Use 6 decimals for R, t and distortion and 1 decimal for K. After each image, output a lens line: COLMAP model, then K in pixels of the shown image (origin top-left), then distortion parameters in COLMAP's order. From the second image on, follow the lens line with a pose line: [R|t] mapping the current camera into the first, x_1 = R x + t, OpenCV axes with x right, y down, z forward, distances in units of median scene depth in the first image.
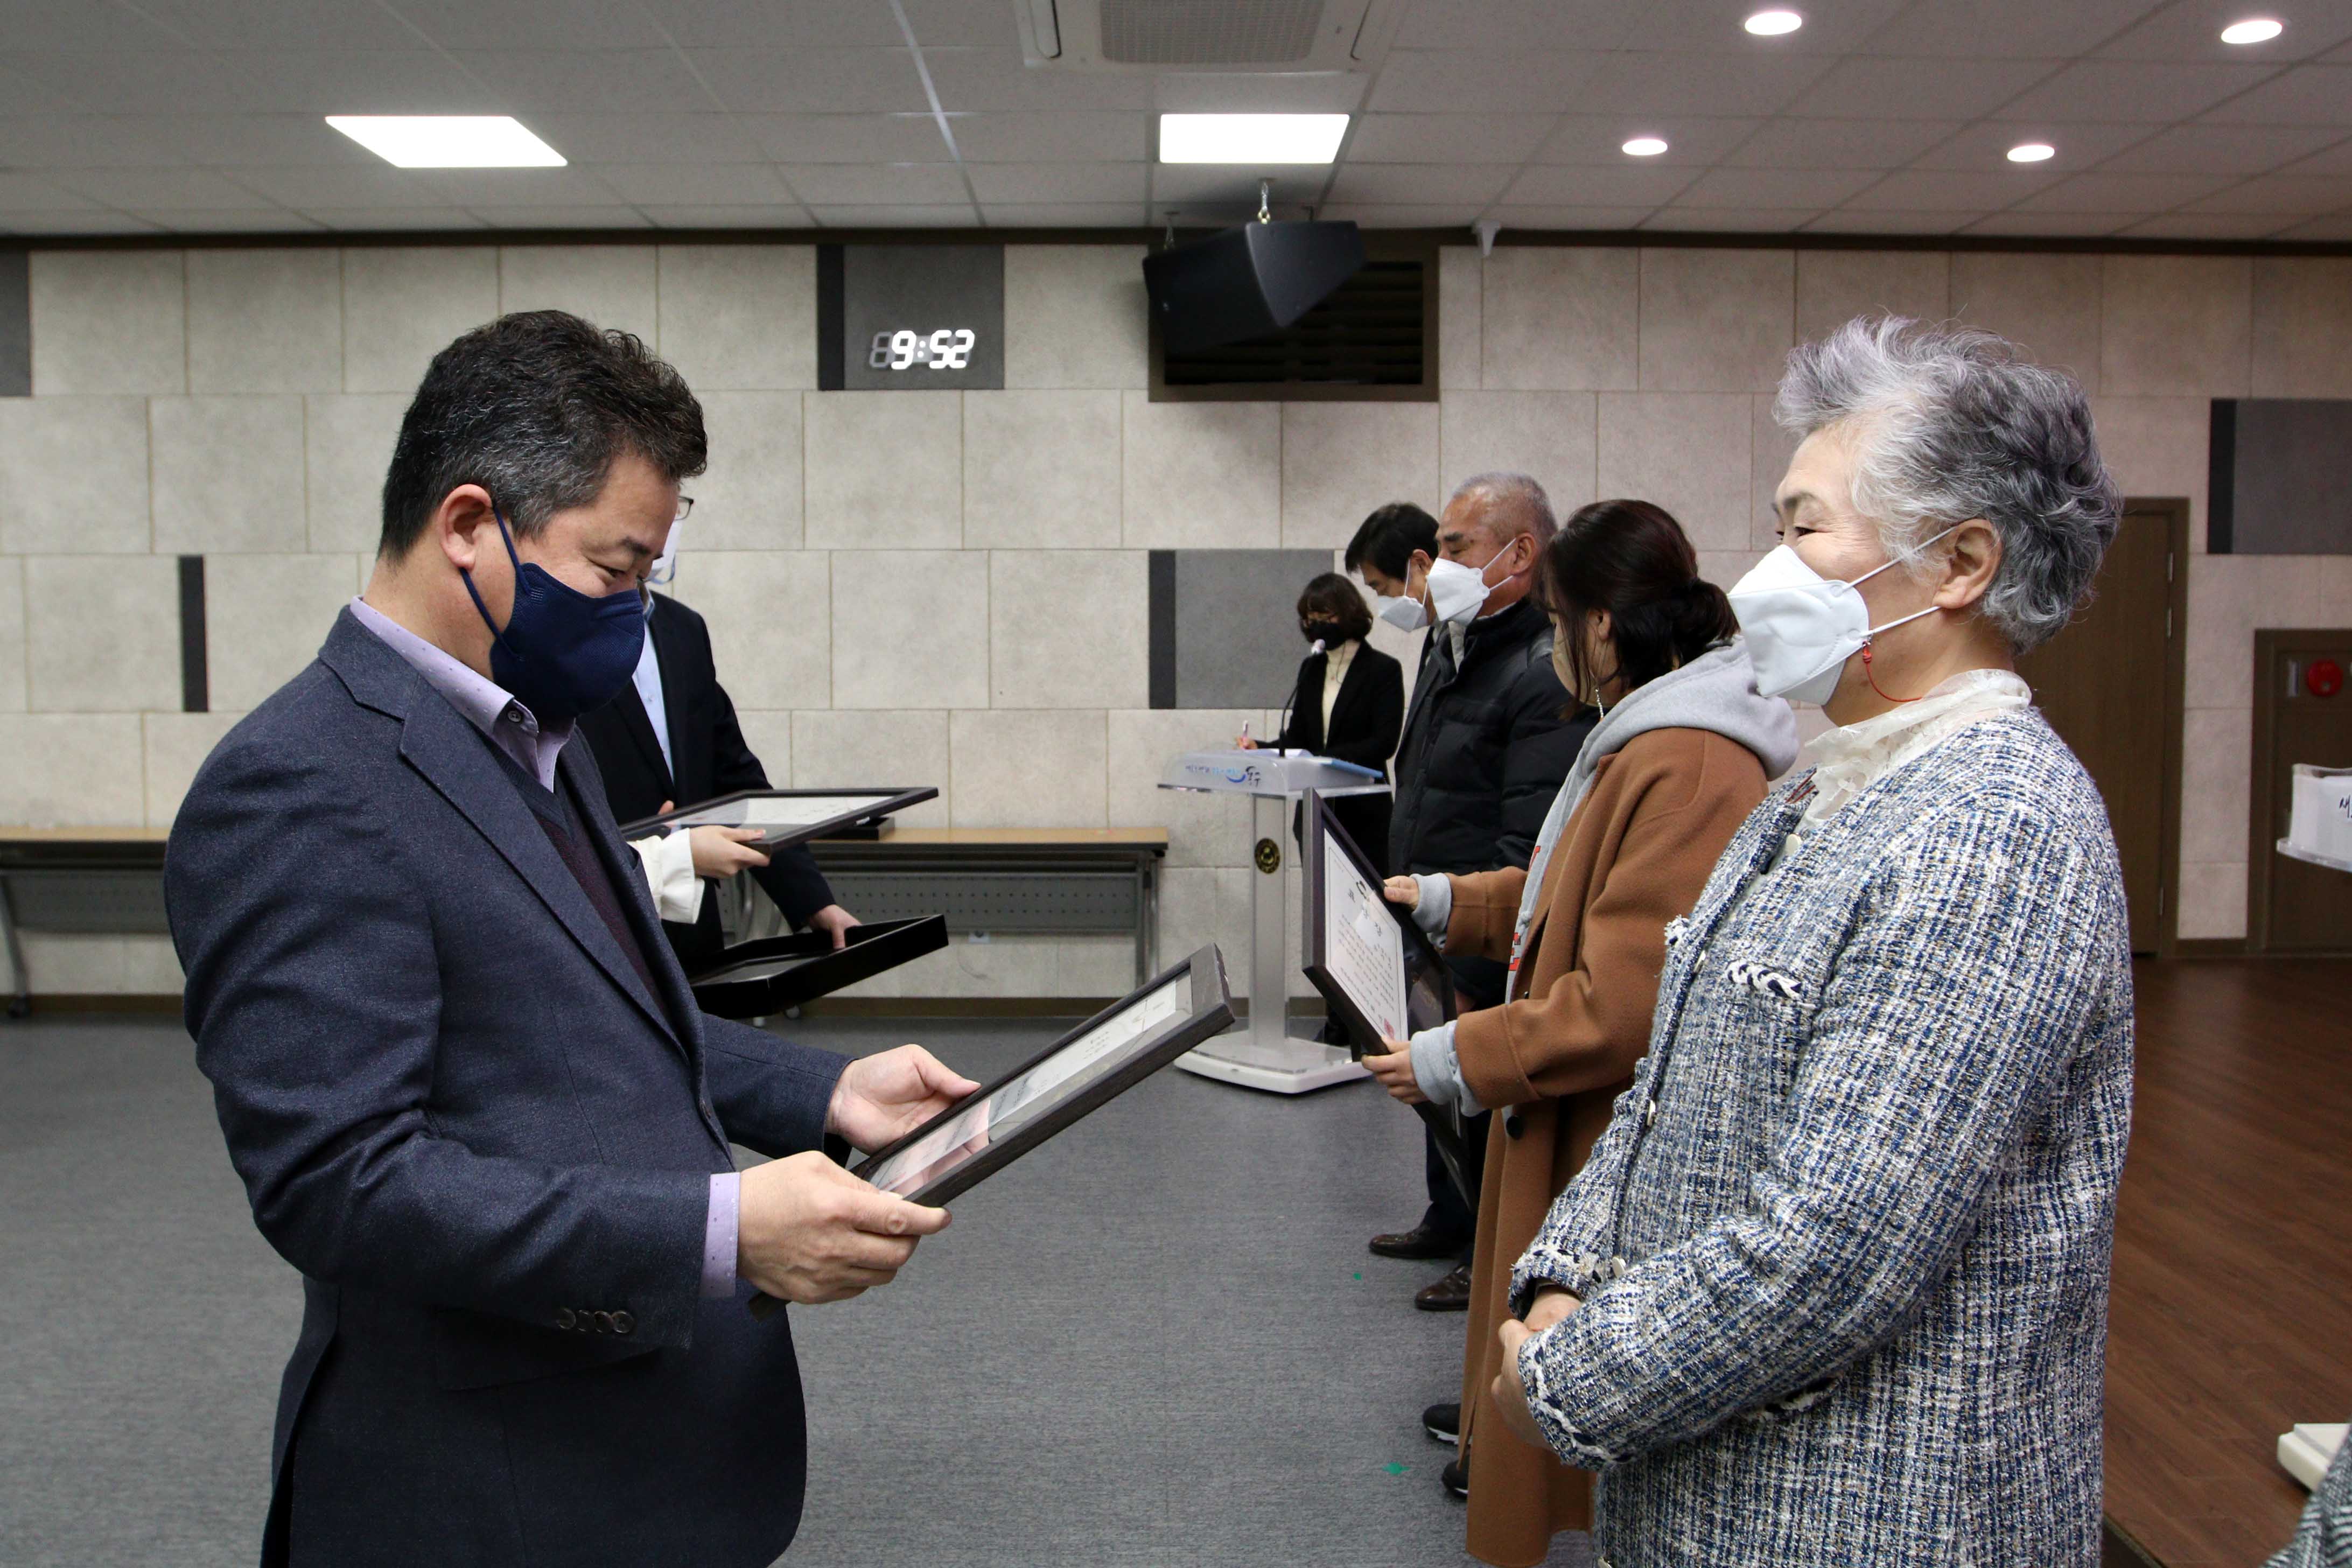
lens RADIAL K [[1770.7, 0, 1199.6], [0, 1770.7, 731.8], [0, 0, 1]] dist [-0.073982, 0.046852]
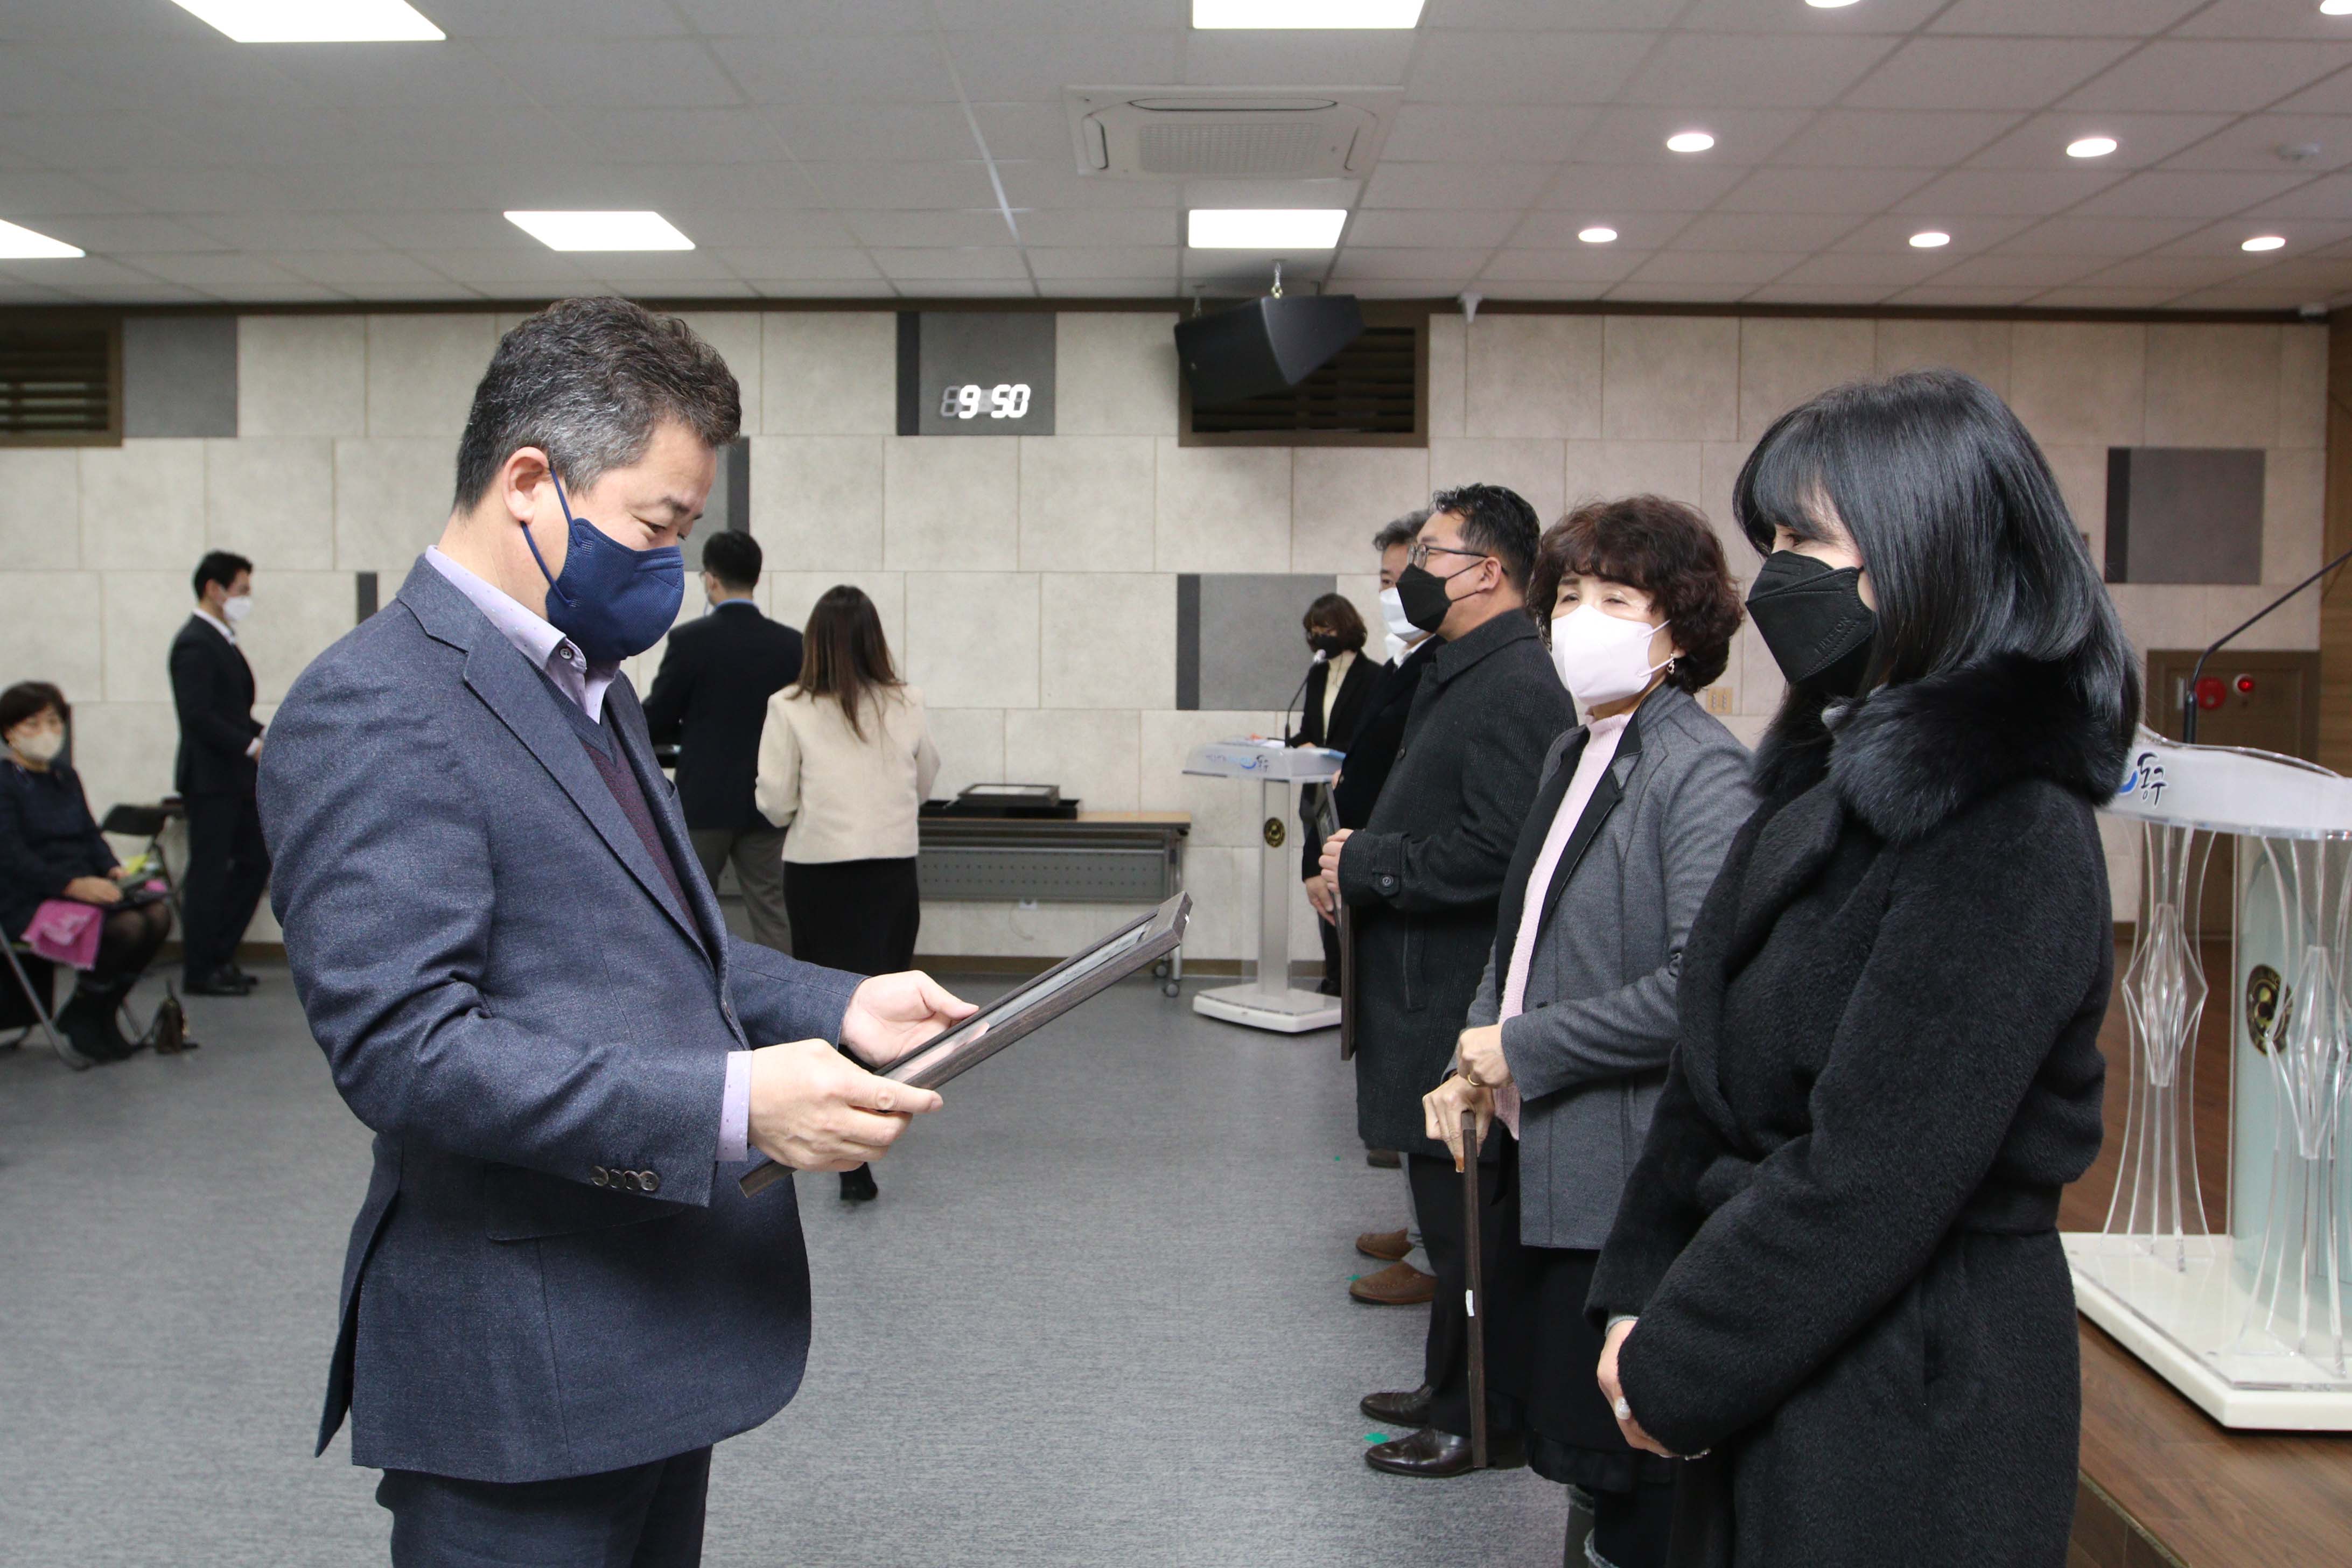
lens RADIAL K [[1770.7, 0, 1199.6], [0, 1770.7, 731.8], [0, 0, 1]] dist [-0.073982, 0.046852]
pose [[0.999769, 0.008215, -0.019874, 0.010386], [-0.008575, 0.999800, -0.018087, 0.023290], [0.019722, 0.018254, 0.999639, -0.170003]]
